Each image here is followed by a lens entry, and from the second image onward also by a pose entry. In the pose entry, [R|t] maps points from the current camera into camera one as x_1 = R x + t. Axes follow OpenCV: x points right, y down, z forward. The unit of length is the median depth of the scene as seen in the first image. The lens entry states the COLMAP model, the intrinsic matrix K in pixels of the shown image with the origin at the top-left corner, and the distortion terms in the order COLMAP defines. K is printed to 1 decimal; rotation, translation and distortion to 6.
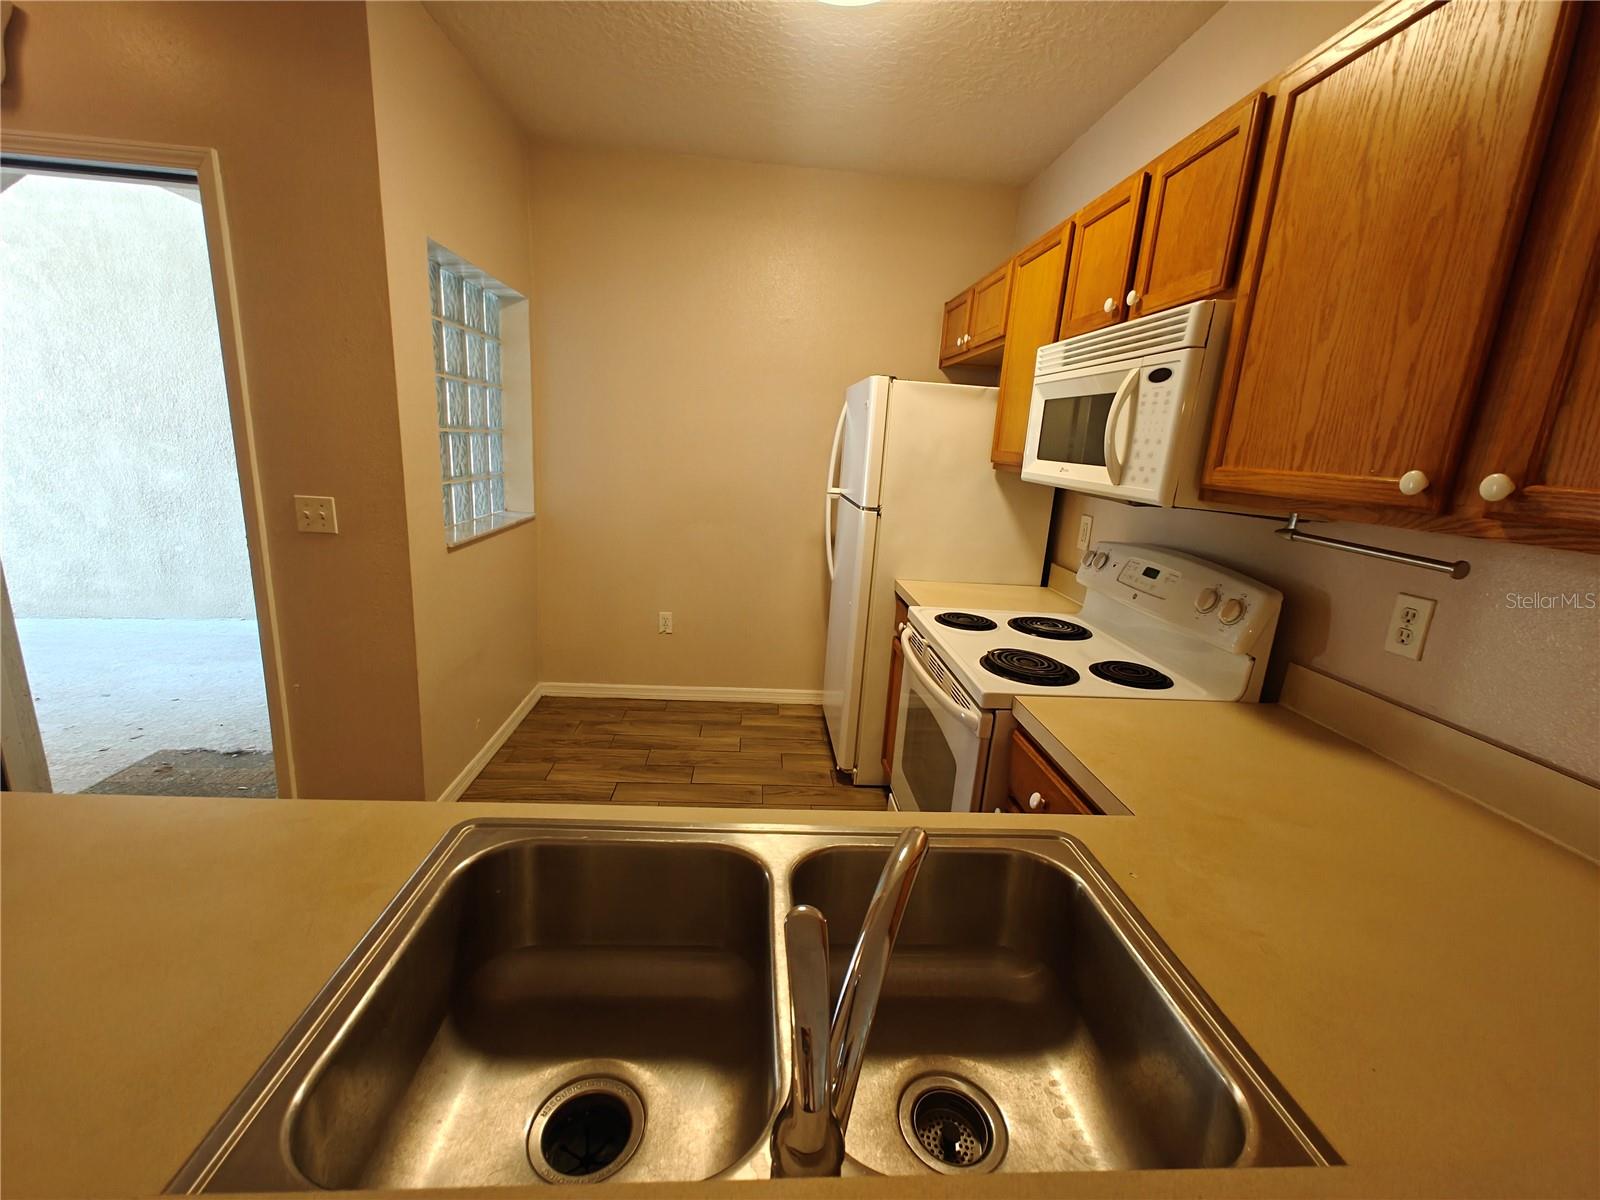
lens RADIAL K [[673.2, 0, 801.9], [0, 673.2, 606.4], [0, 0, 1]] dist [0.023733, -0.009396]
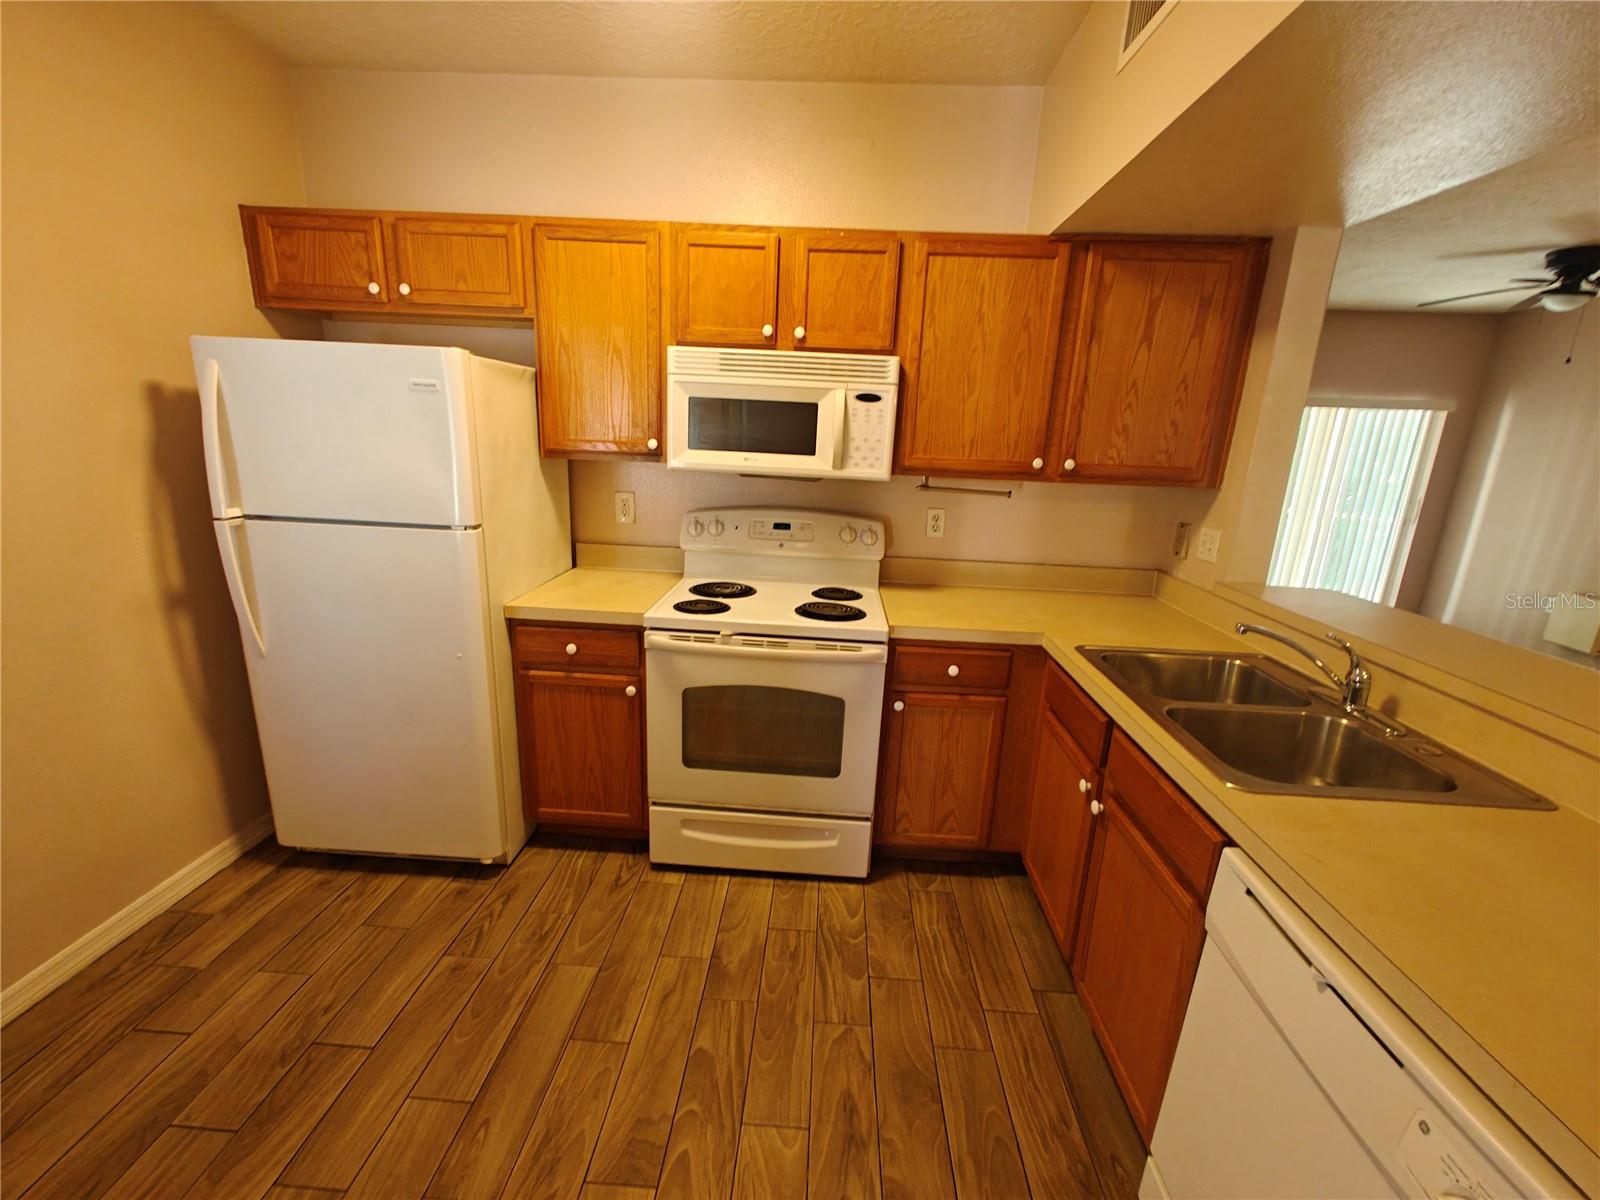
lens RADIAL K [[673.4, 0, 799.8], [0, 673.4, 603.0], [0, 0, 1]] dist [0.003896, -0.000712]
pose [[0.121805, -0.305020, 0.944524, -1.006949], [0.202744, 0.939192, 0.277152, -0.333290], [-0.971627, 0.157738, 0.176239, 0.887148]]
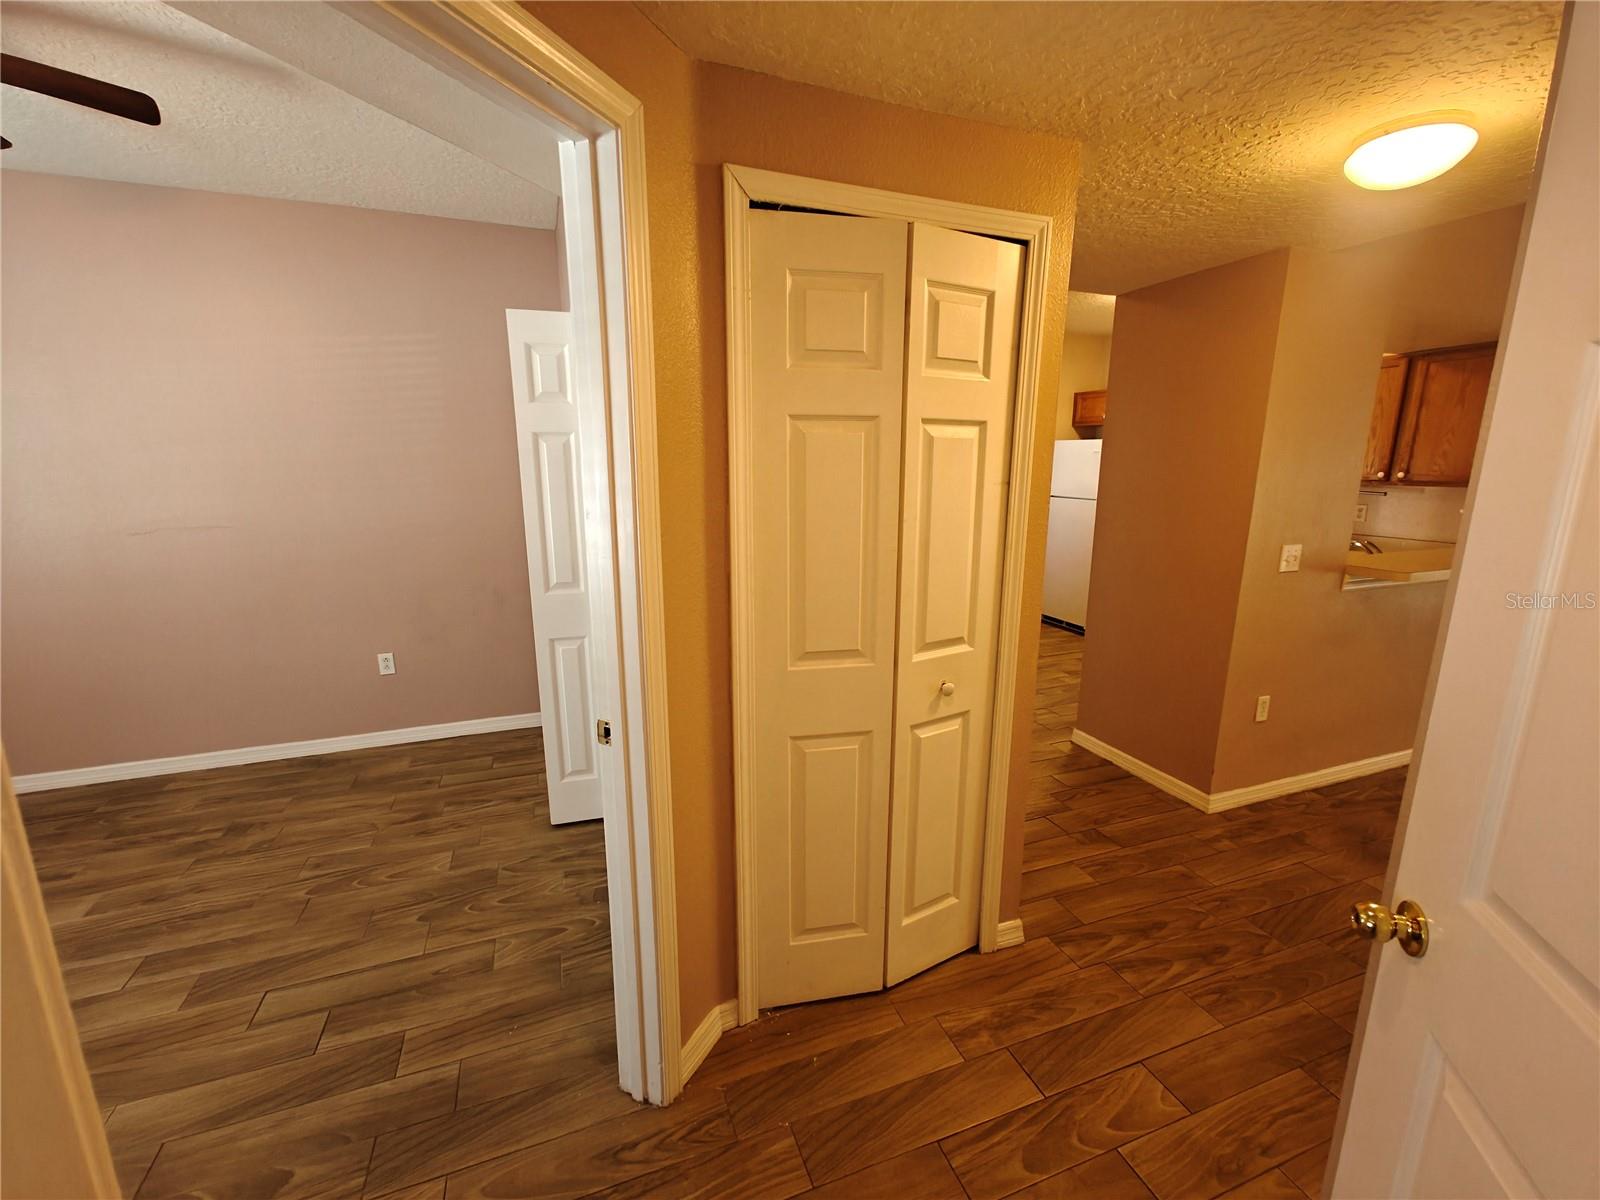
lens RADIAL K [[673.4, 0, 799.8], [0, 673.4, 603.0], [0, 0, 1]] dist [0.003896, -0.000712]
pose [[0.954156, -0.119770, 0.274303, -2.442982], [0.125436, 0.992097, -0.003140, 0.114124], [-0.271759, 0.037403, 0.961638, -1.322516]]
